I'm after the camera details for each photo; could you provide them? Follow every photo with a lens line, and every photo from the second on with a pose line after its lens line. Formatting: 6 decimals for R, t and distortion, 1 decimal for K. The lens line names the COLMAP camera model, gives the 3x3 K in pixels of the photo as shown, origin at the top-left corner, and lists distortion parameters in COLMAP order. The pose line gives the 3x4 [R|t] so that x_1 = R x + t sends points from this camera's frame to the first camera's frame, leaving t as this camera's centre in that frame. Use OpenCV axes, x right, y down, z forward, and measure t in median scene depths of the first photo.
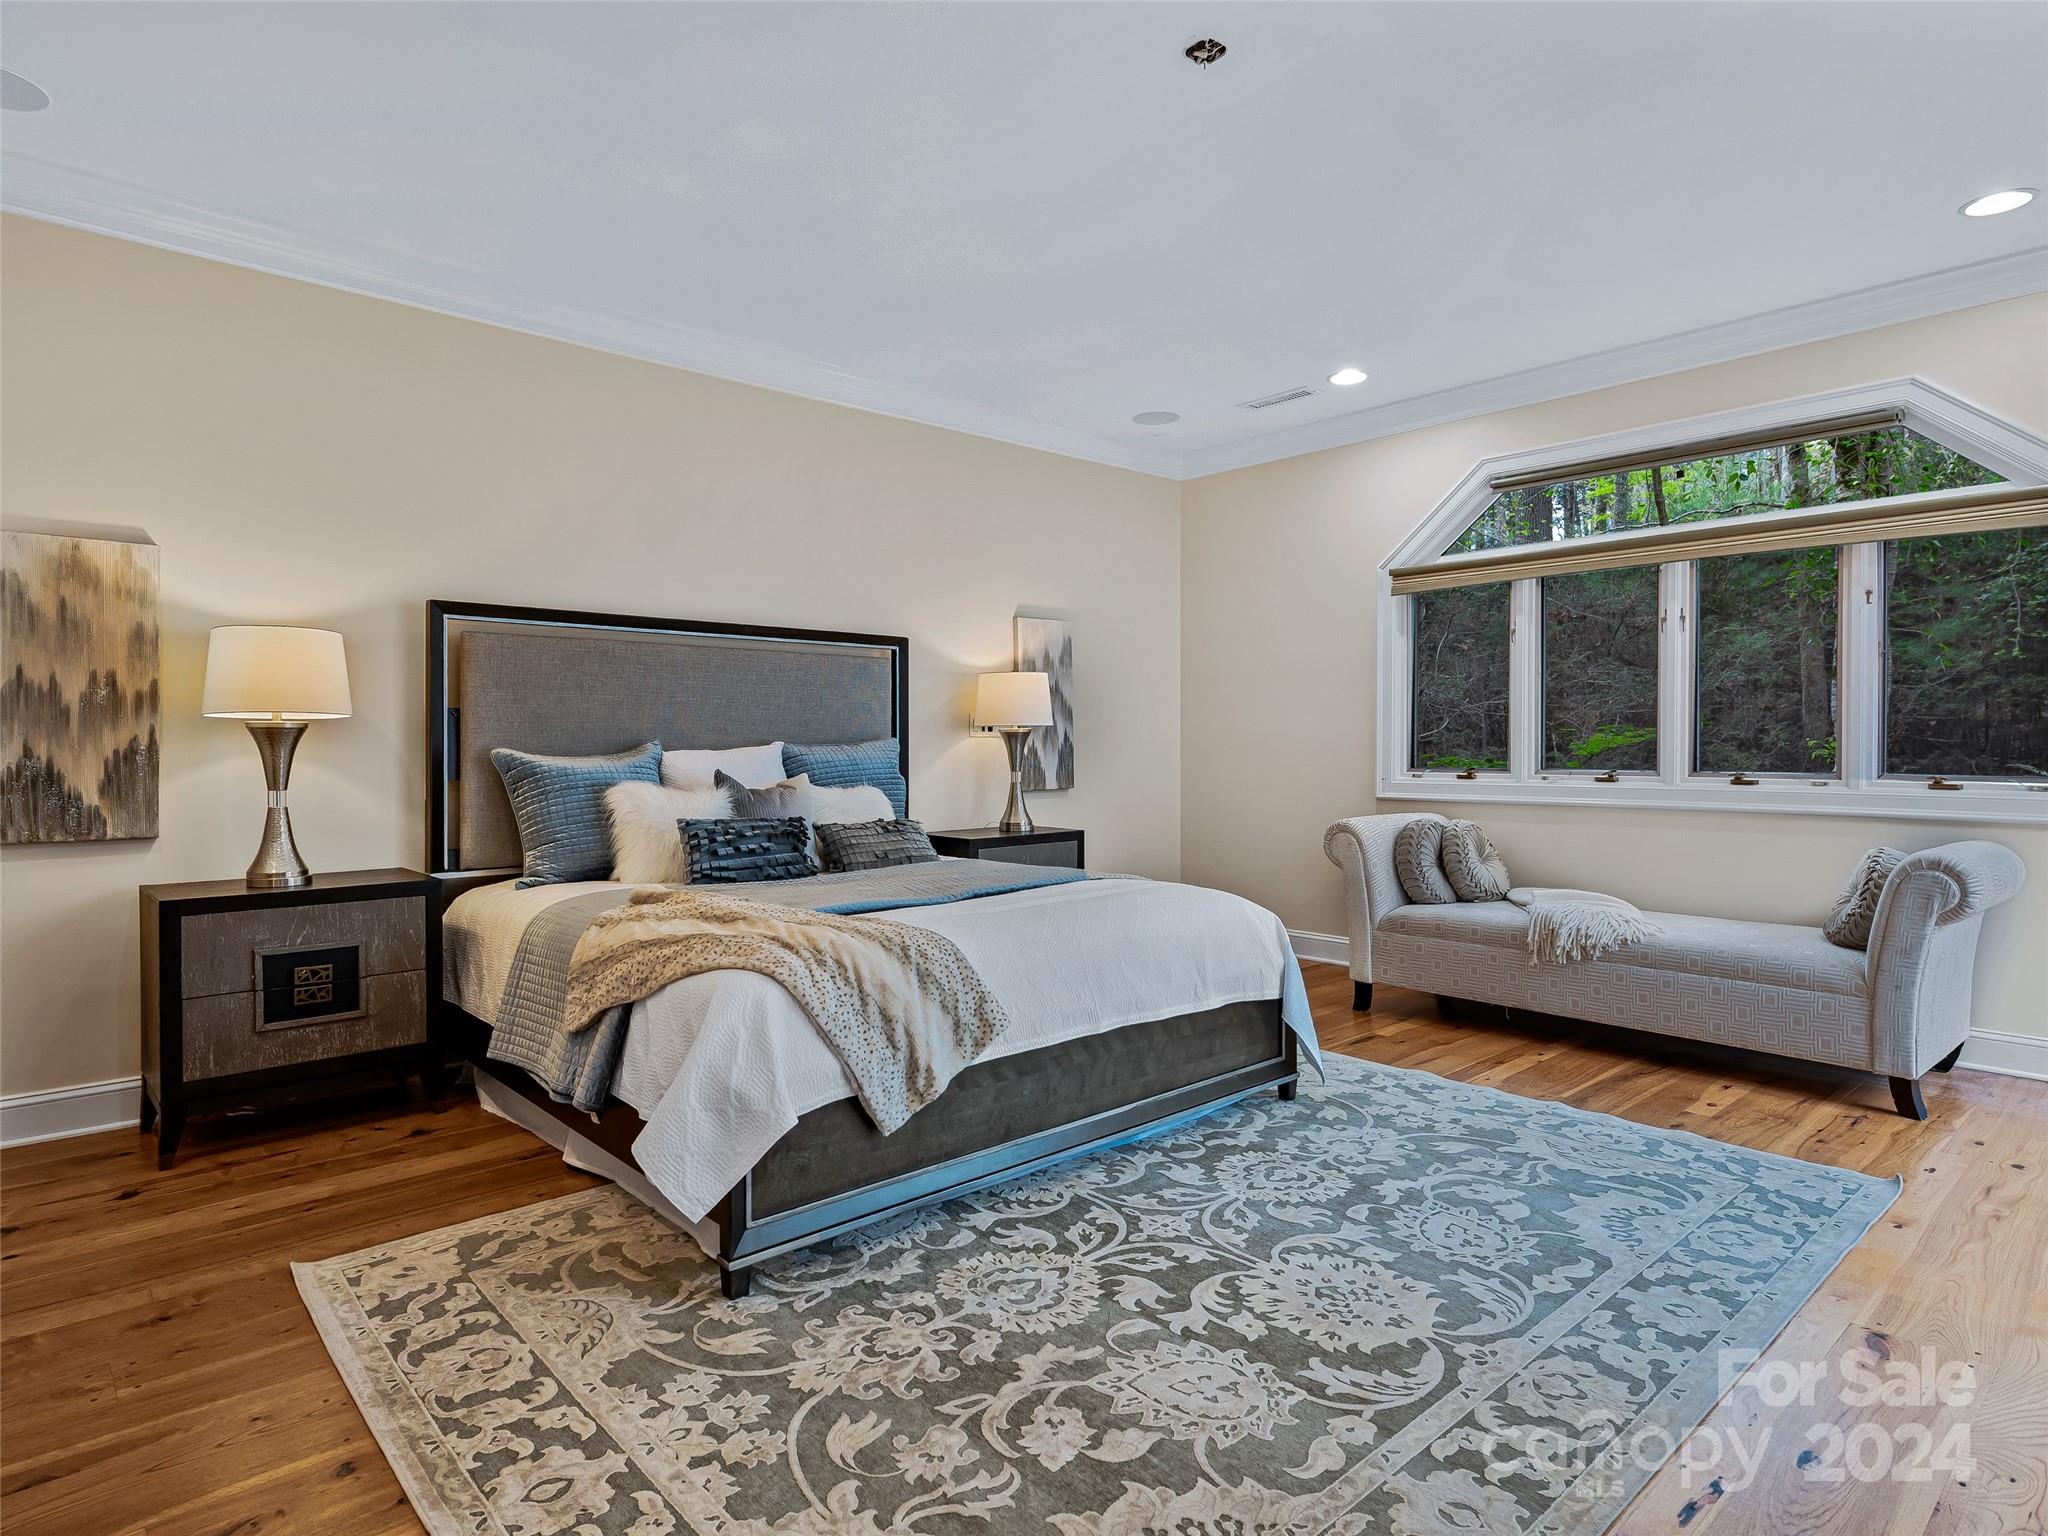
lens RADIAL K [[1152.2, 0, 1024.0], [0, 1152.2, 768.0], [0, 0, 1]] dist [0.000790, -0.000085]
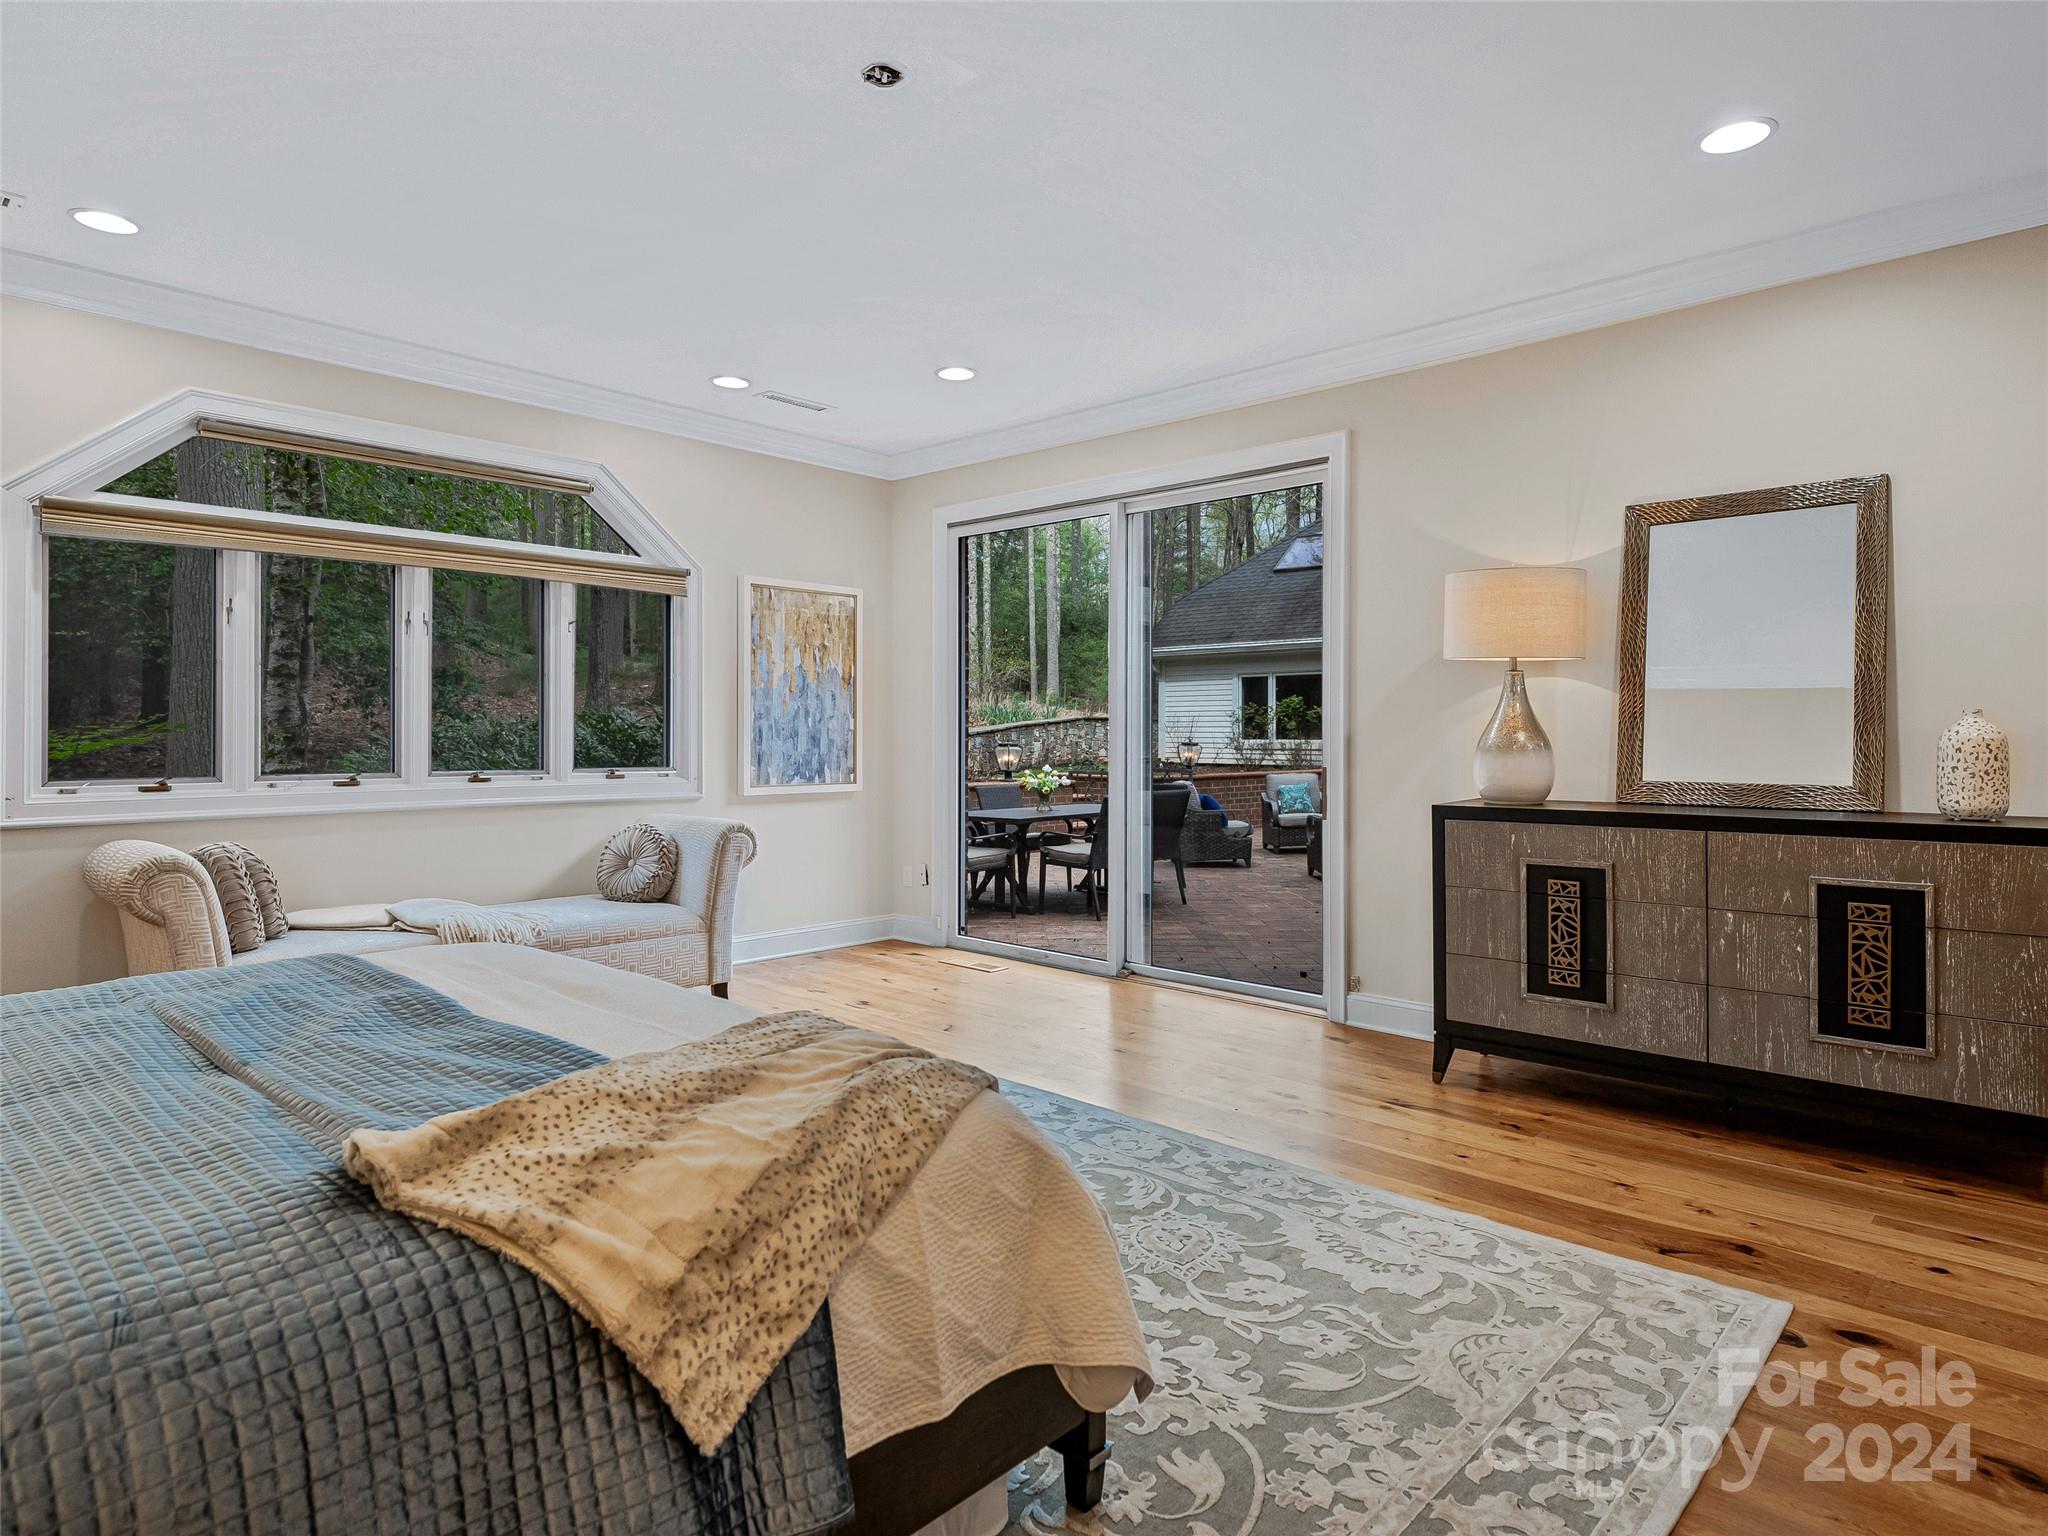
lens RADIAL K [[1178.4, 0, 1022.9], [0, 1178.4, 745.2], [0, 0, 1]] dist [0.000085, -0.000313]
pose [[-0.086129, -0.004267, 0.996275, -0.625229], [0.023621, 0.999701, 0.006324, -0.018253], [-0.996004, 0.024078, -0.086003, 0.687361]]
